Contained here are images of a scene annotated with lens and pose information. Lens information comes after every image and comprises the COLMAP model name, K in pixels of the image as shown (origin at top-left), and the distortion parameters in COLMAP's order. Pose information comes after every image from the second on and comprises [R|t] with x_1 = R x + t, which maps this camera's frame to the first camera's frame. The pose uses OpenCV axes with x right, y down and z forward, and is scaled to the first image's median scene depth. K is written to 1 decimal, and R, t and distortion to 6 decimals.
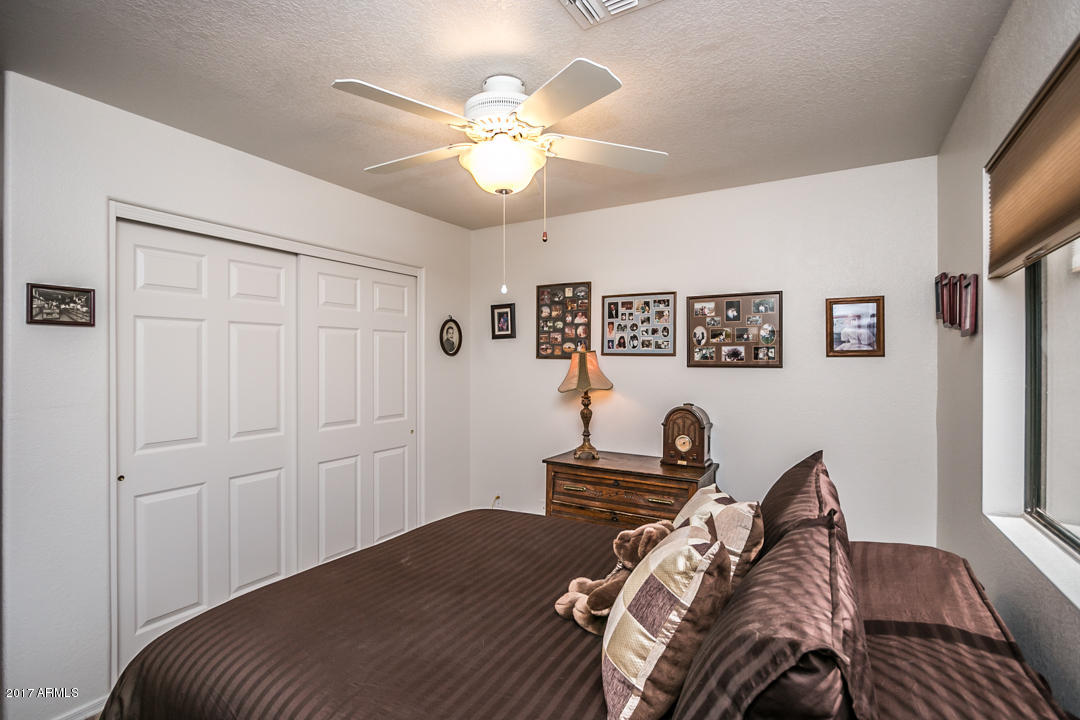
lens RADIAL K [[505.7, 0, 535.4], [0, 505.7, 359.5], [0, 0, 1]] dist [-0.012810, 0.000014]
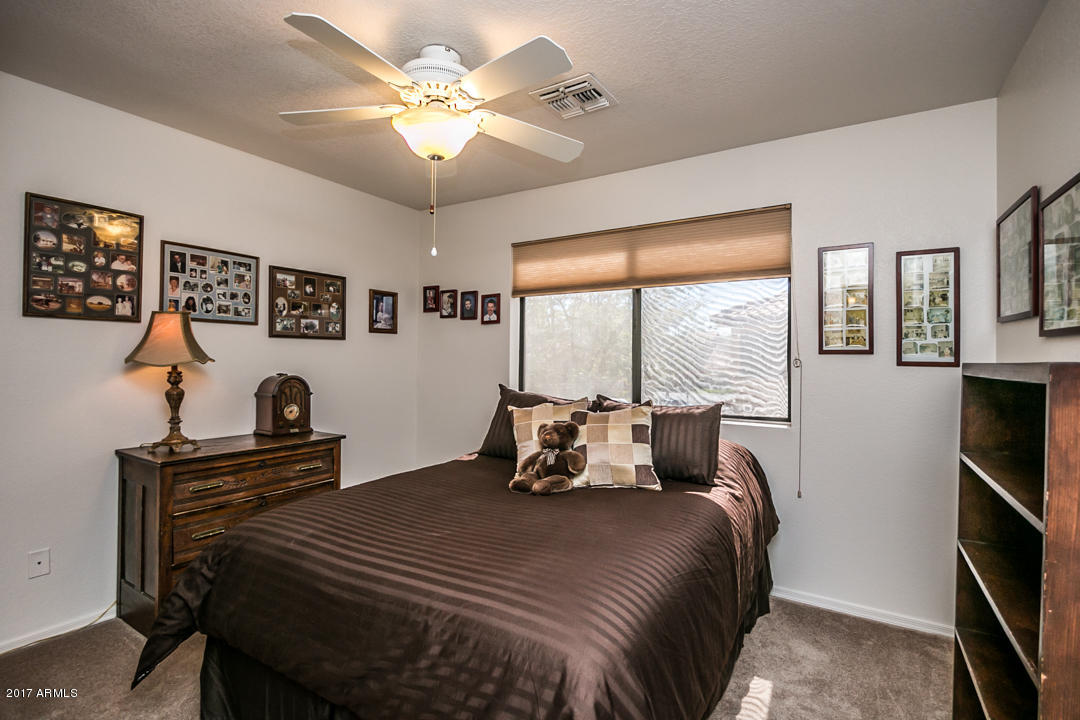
lens RADIAL K [[505.7, 0, 532.9], [0, 505.7, 358.3], [0, 0, 1]] dist [-0.012810, 0.000014]
pose [[0.032363, -0.007253, 0.999450, -0.634268], [-0.012626, 0.999891, 0.007665, 0.040477], [-0.999396, -0.012867, 0.032268, 0.439371]]
